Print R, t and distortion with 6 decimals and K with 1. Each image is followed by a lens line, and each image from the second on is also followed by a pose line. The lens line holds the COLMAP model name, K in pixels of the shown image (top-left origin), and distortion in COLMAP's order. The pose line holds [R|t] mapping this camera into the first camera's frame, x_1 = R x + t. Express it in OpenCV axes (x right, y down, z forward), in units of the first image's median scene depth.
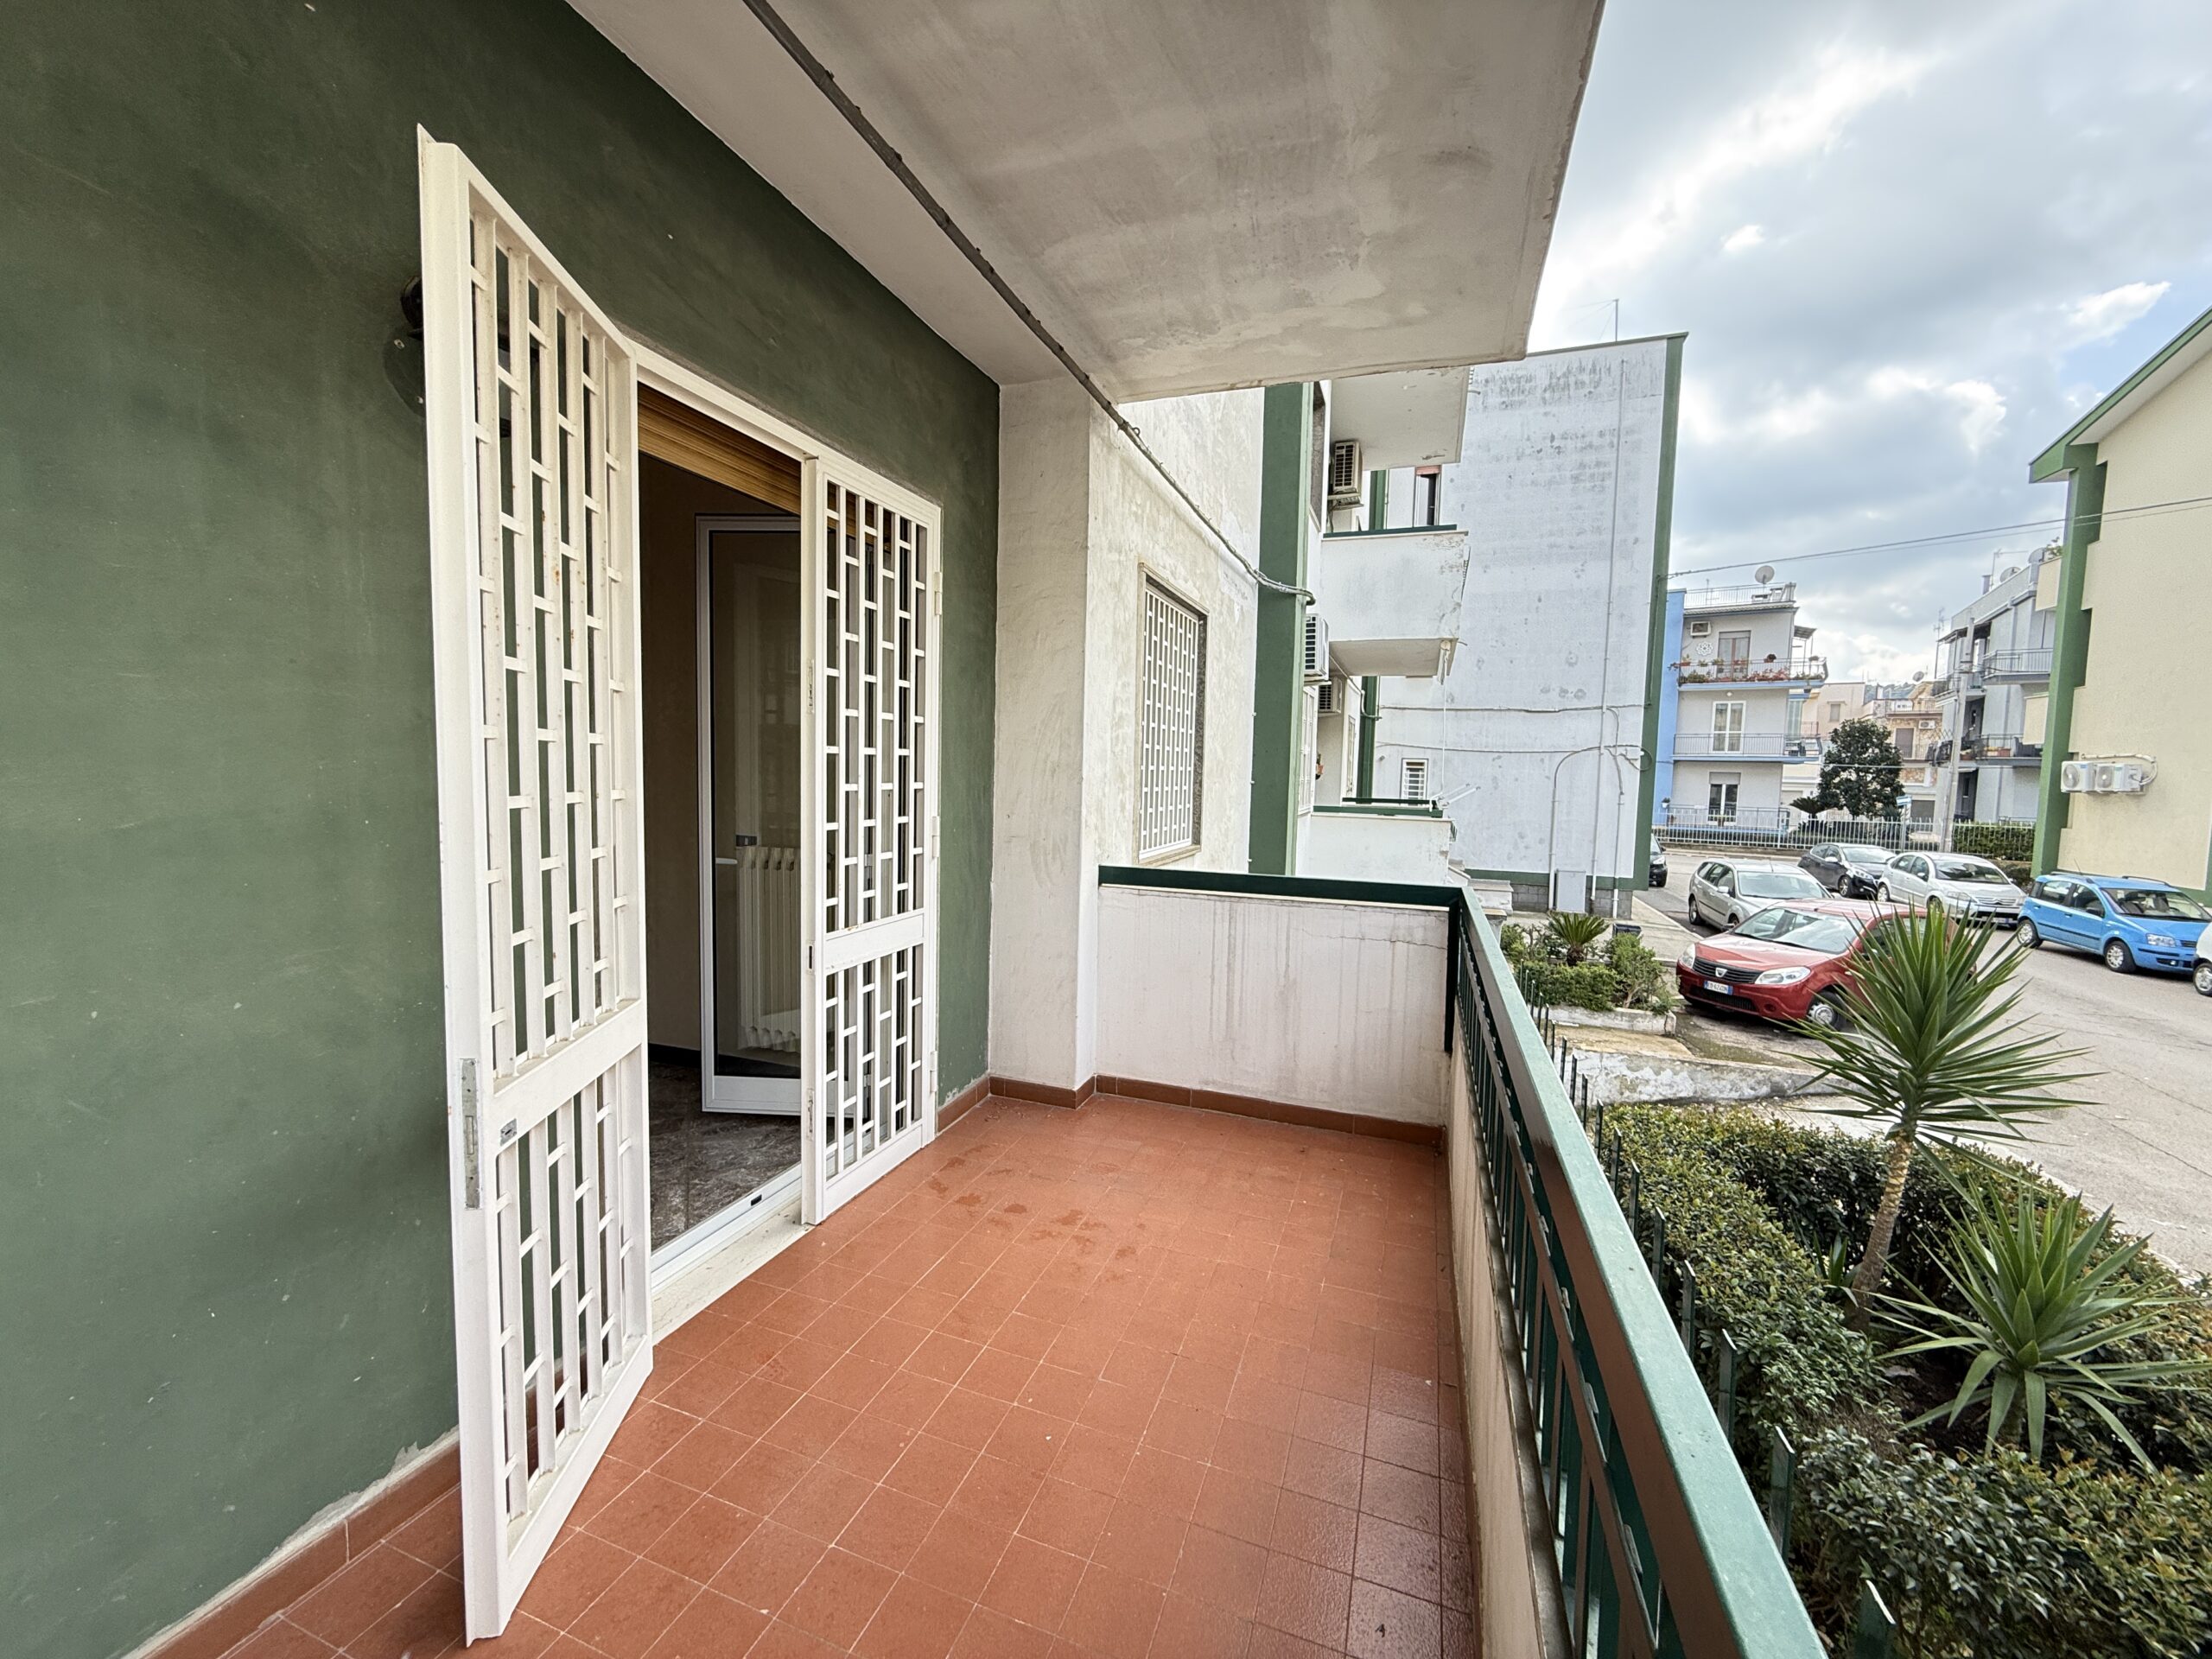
lens RADIAL K [[879.6, 0, 1100.2], [0, 879.6, 829.0], [0, 0, 1]] dist [-0.000549, 0.000051]
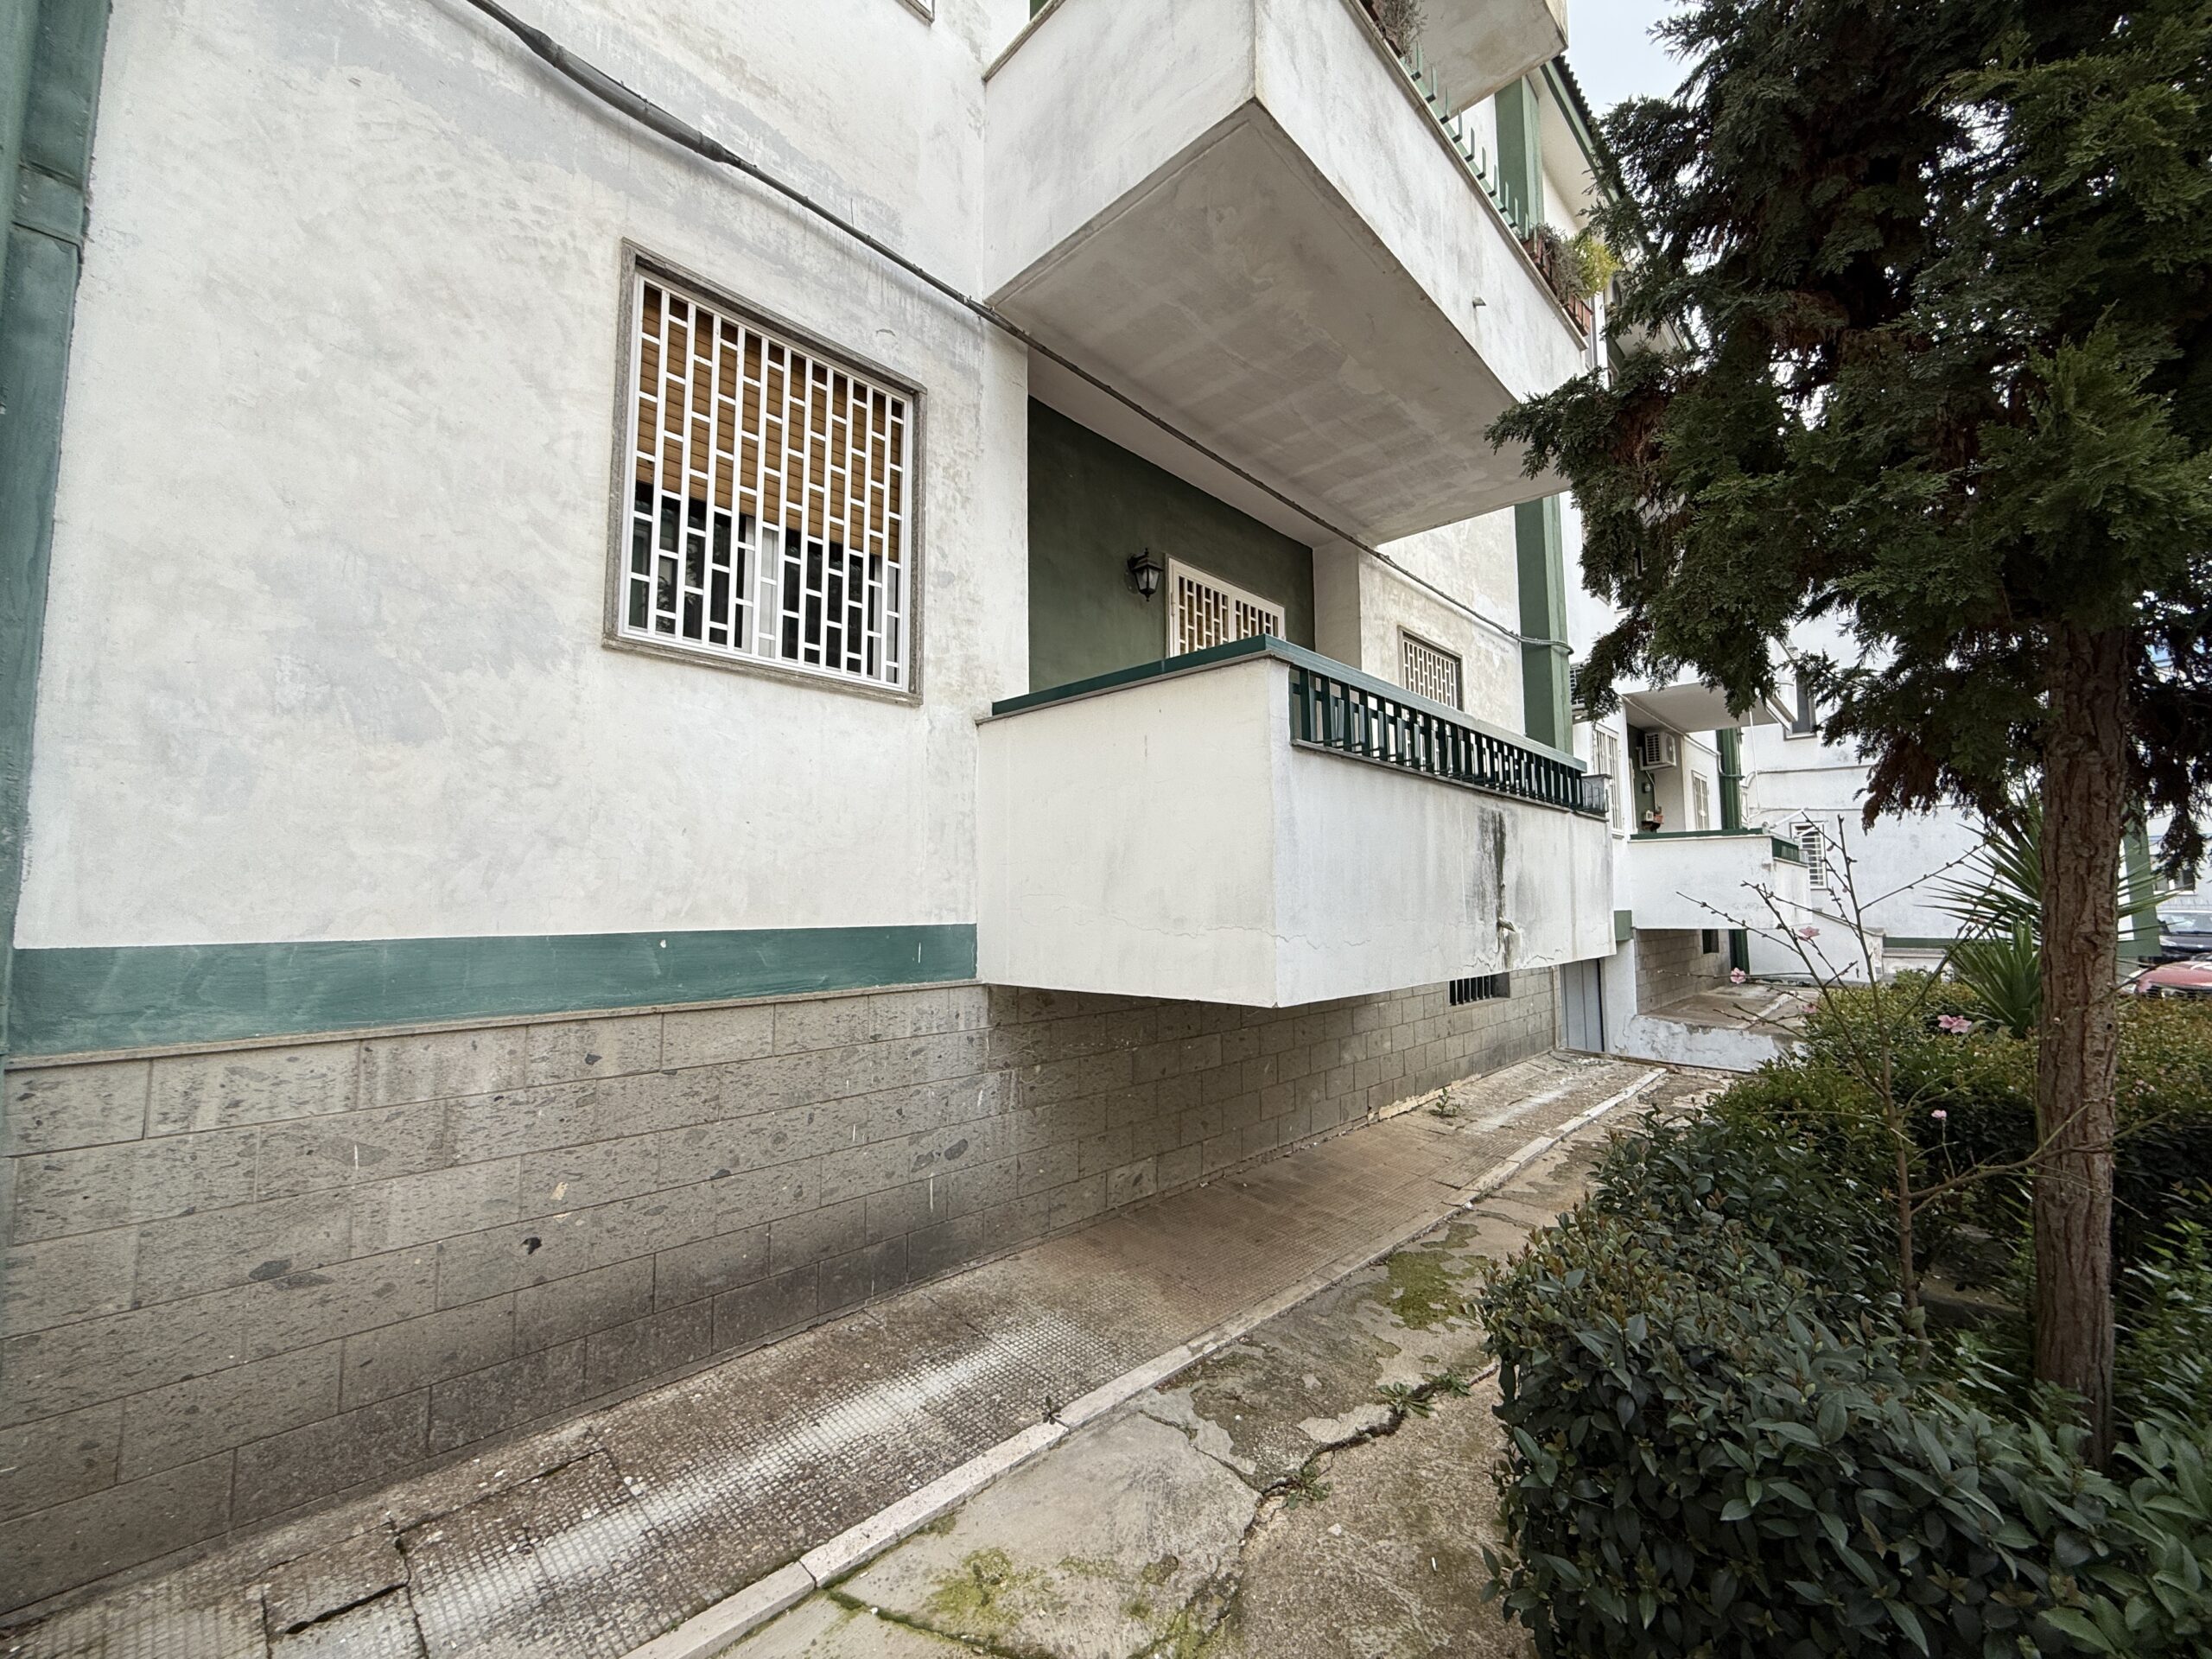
lens RADIAL K [[879.6, 0, 1100.2], [0, 879.6, 829.0], [0, 0, 1]] dist [-0.000549, 0.000051]
pose [[0.914661, -0.059313, -0.399847, 0.204805], [-0.005591, 0.987225, -0.159233, 0.448143], [0.404184, 0.147880, 0.902645, -0.909570]]
